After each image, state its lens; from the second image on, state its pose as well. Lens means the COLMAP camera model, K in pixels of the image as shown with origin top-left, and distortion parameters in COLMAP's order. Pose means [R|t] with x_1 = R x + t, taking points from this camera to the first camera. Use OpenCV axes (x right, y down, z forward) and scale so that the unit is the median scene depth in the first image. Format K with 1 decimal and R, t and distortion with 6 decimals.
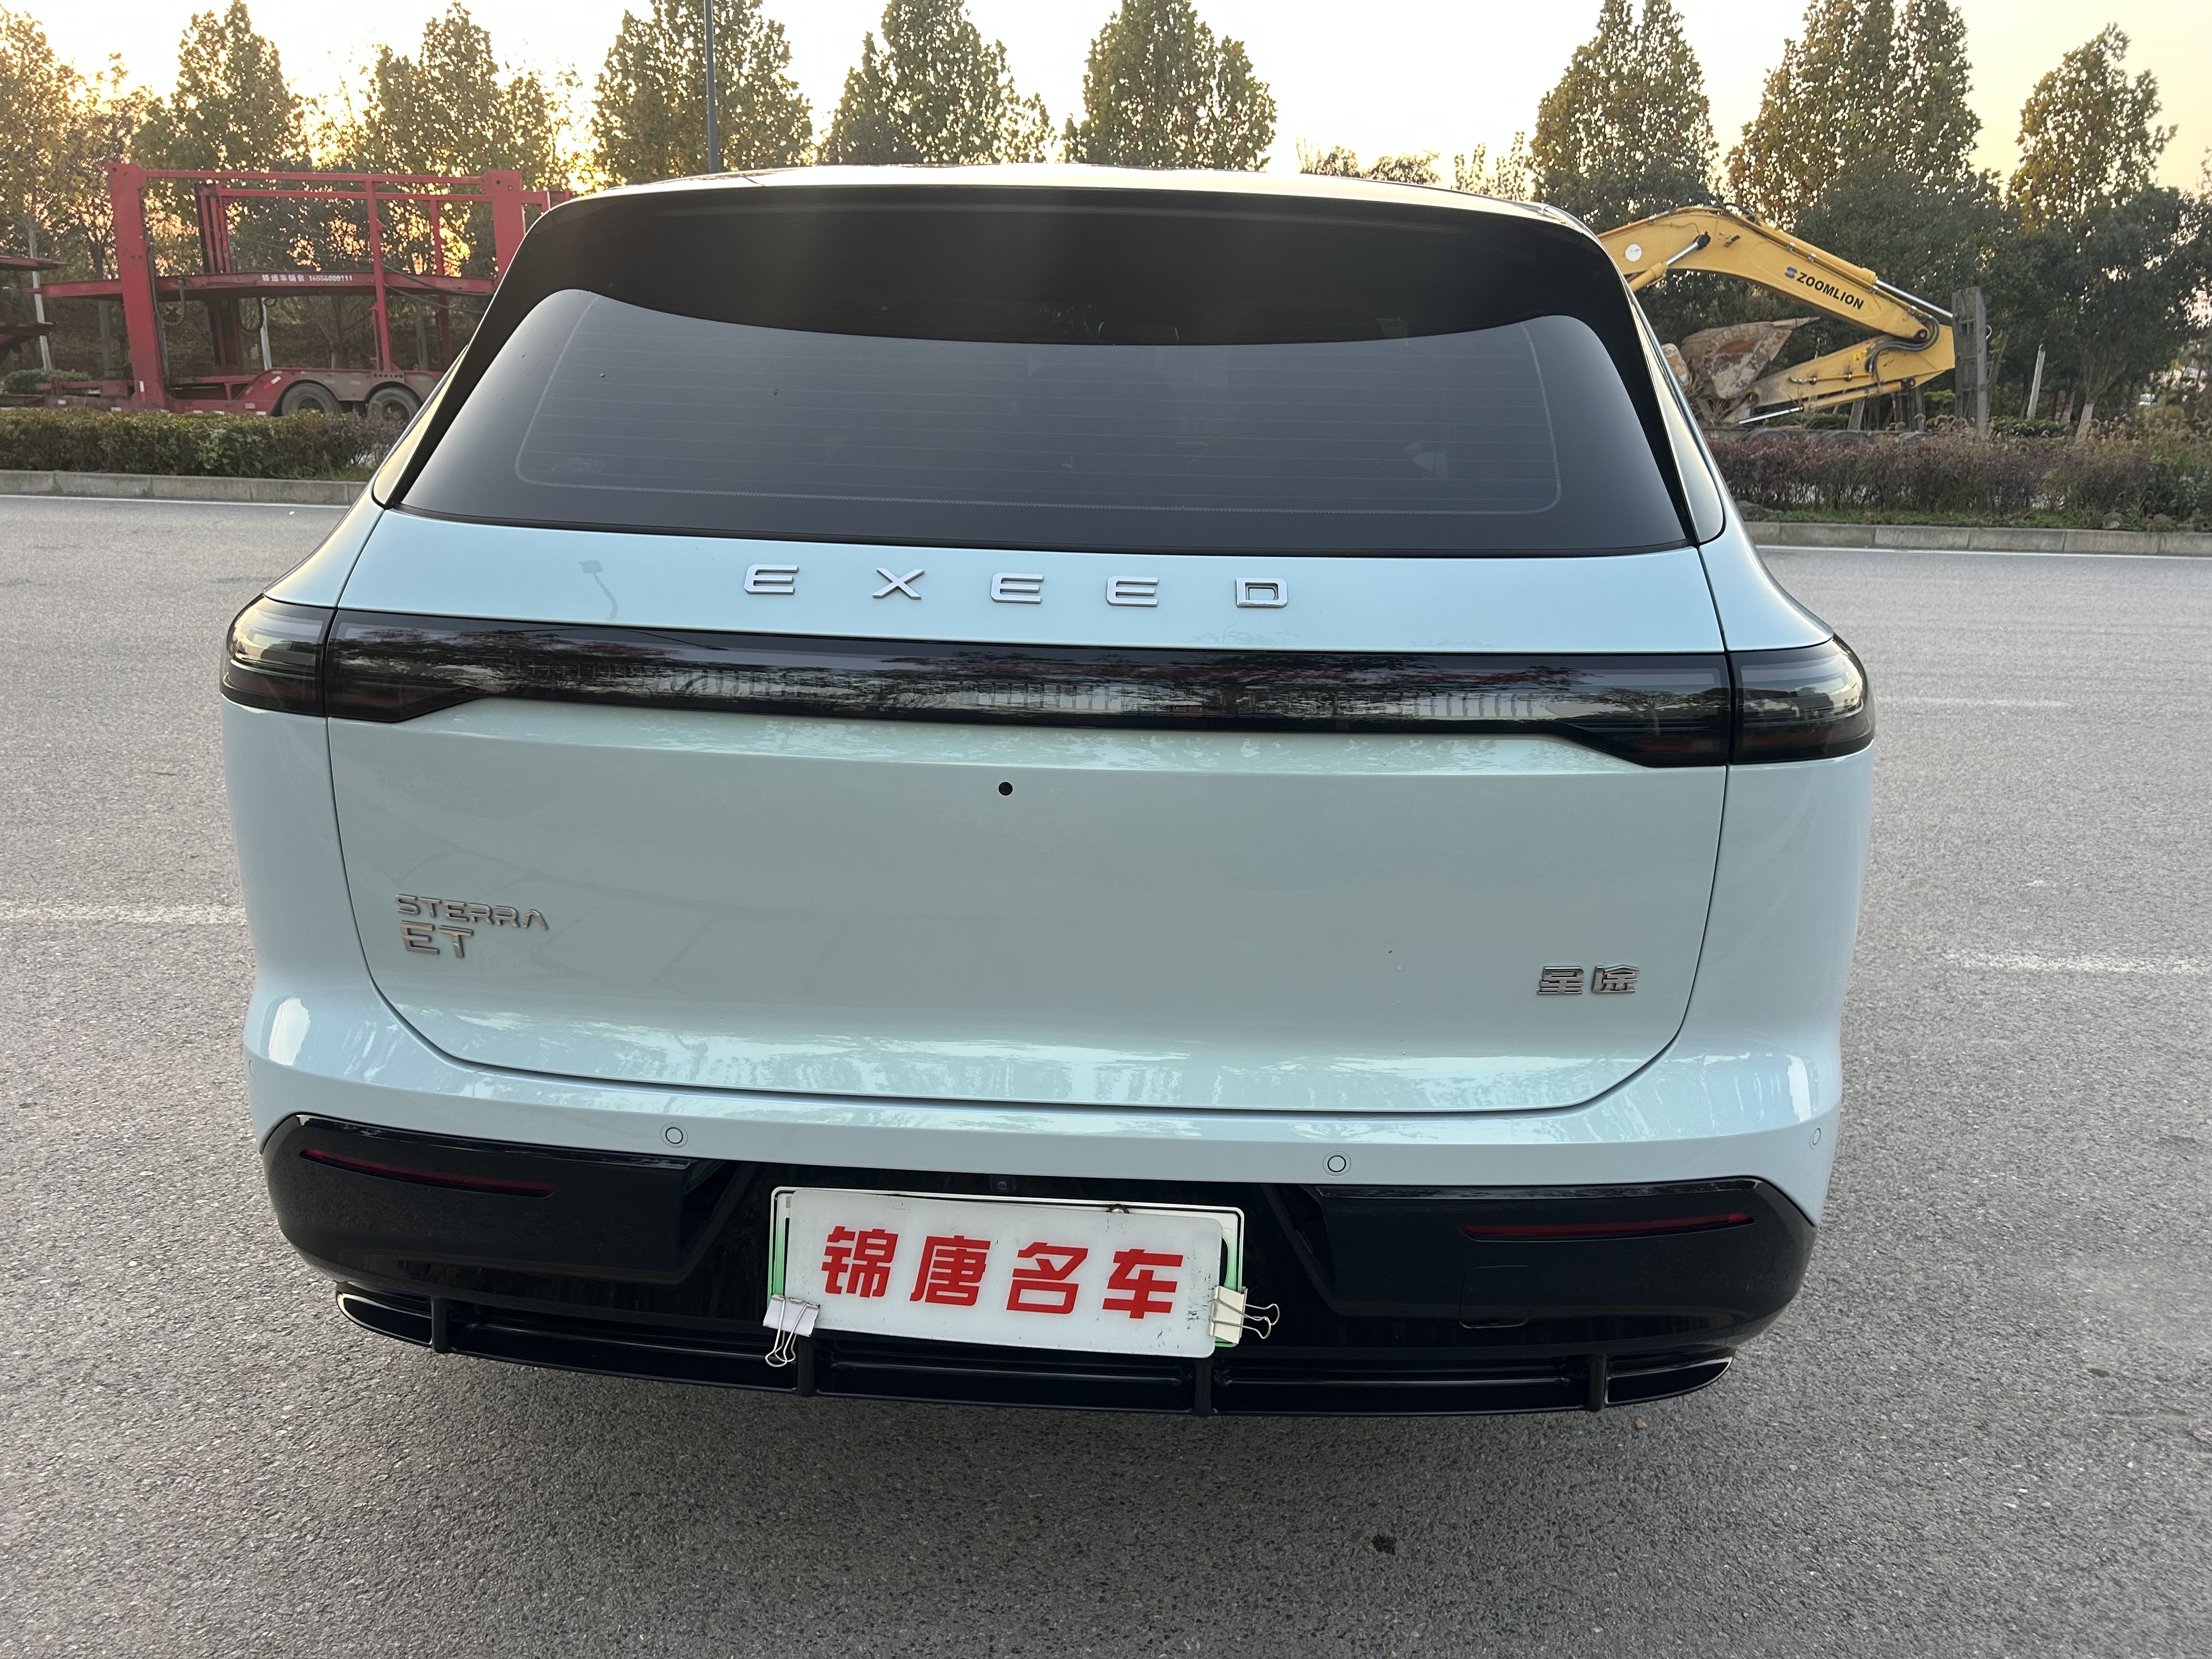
lens RADIAL K [[1665.0, 0, 1099.0], [0, 1665.0, 833.6], [0, 0, 1]] dist [0.061902, -0.068353]
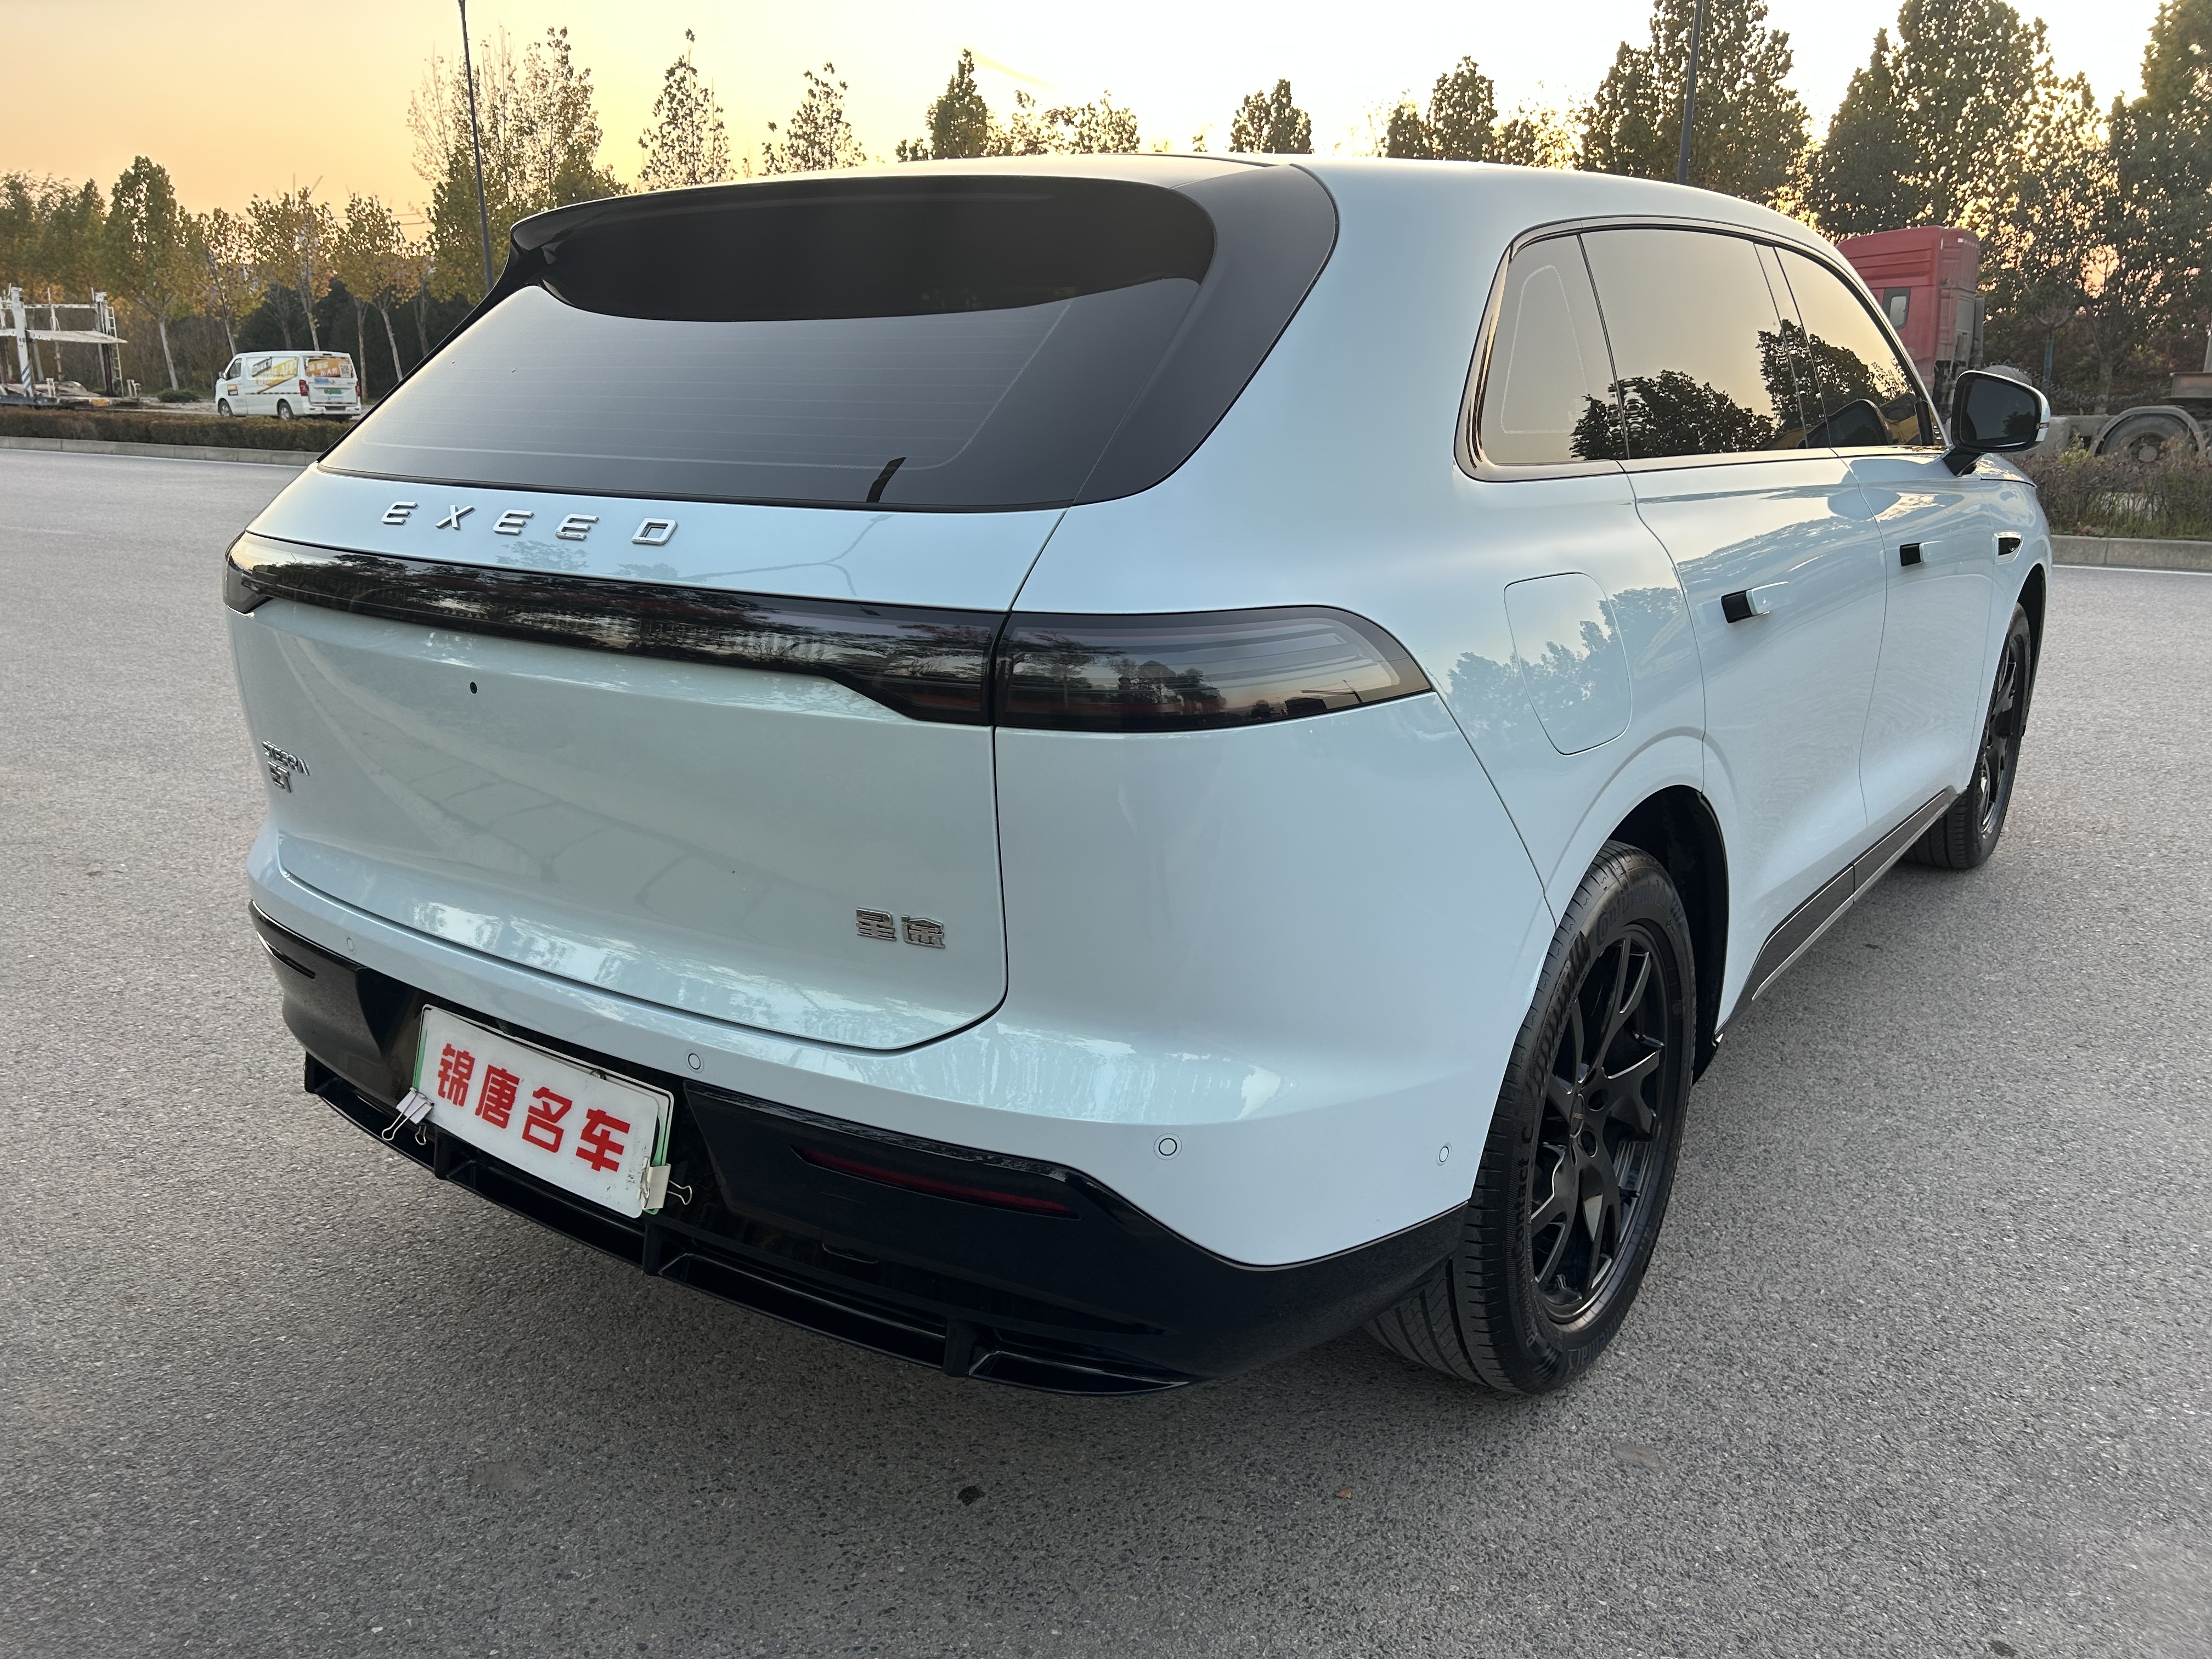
lens RADIAL K [[1665.0, 0, 1130.0], [0, 1665.0, 823.7], [0, 0, 1]] dist [0.061902, -0.068353]
pose [[0.843049, 0.116423, -0.525084, 0.799007], [-0.128005, 0.991670, 0.014357, -0.006553], [0.522382, 0.055110, 0.850929, 0.180407]]
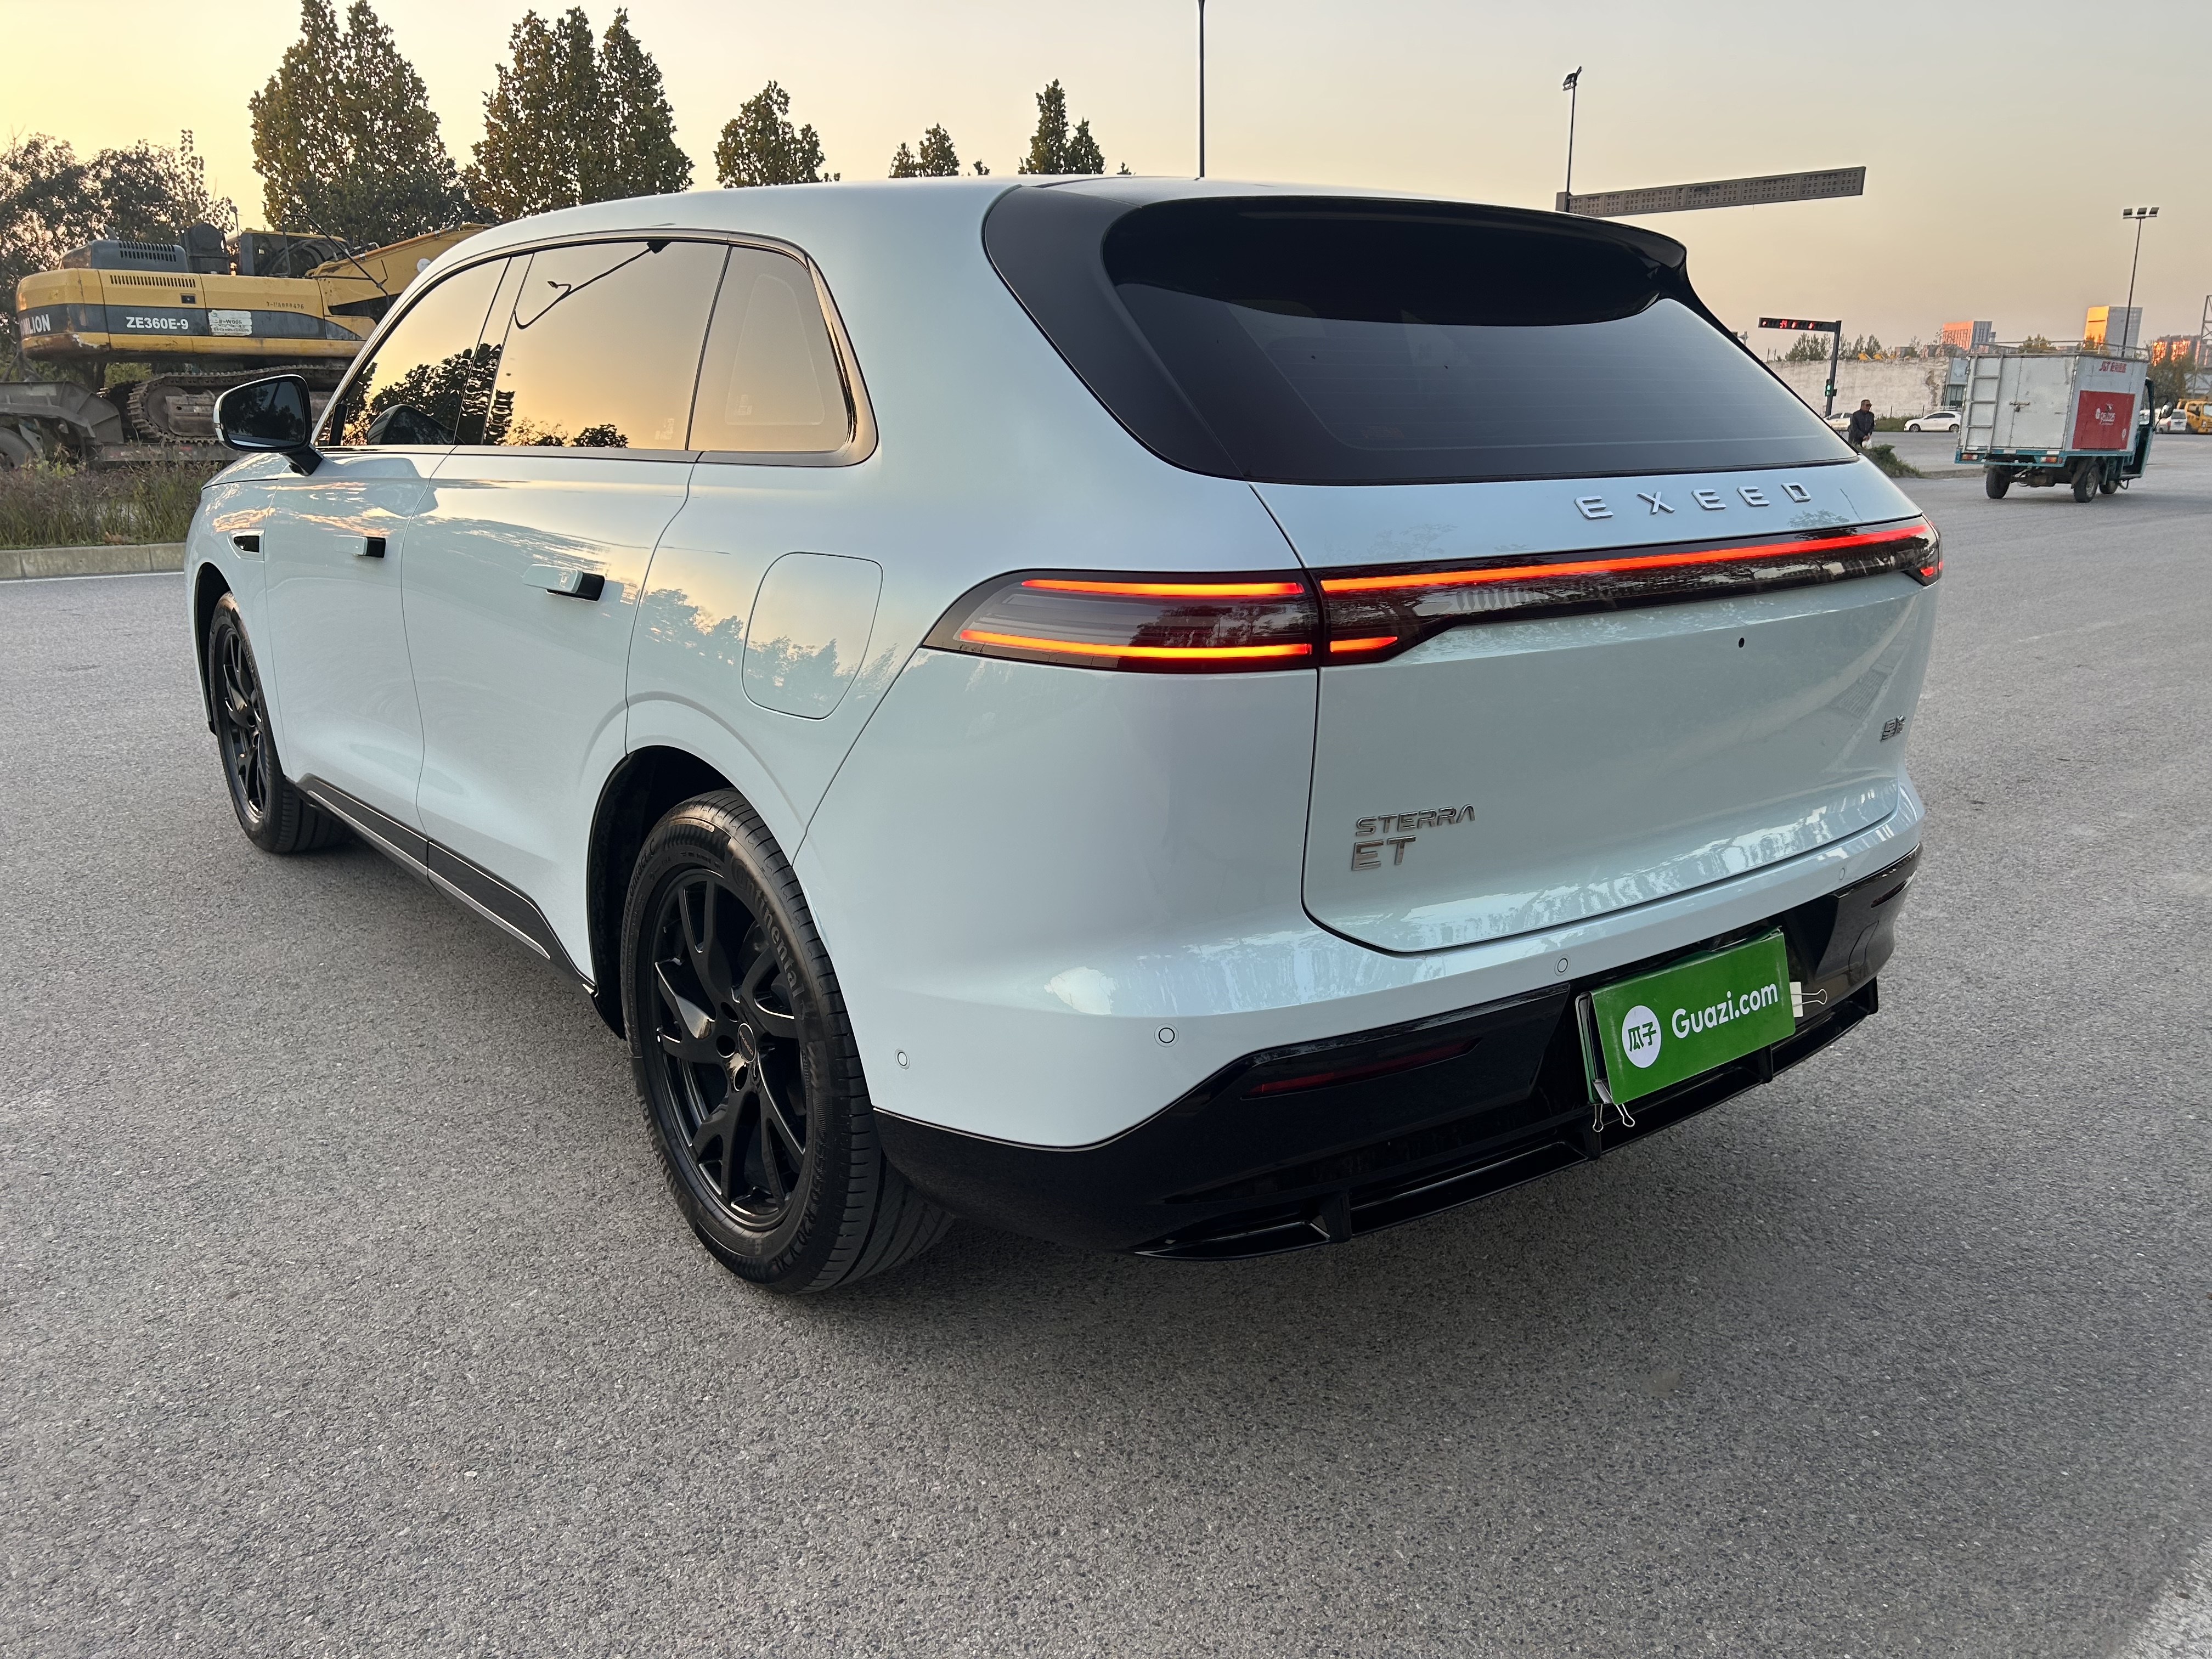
lens RADIAL K [[1665.0, 0, 1098.2], [0, 1665.0, 833.0], [0, 0, 1]] dist [0.061902, -0.068353]
pose [[0.745826, -0.188907, 0.638794, -1.100717], [0.195539, 0.978788, 0.061149, -0.048101], [-0.636795, 0.079303, 0.766944, 0.235865]]
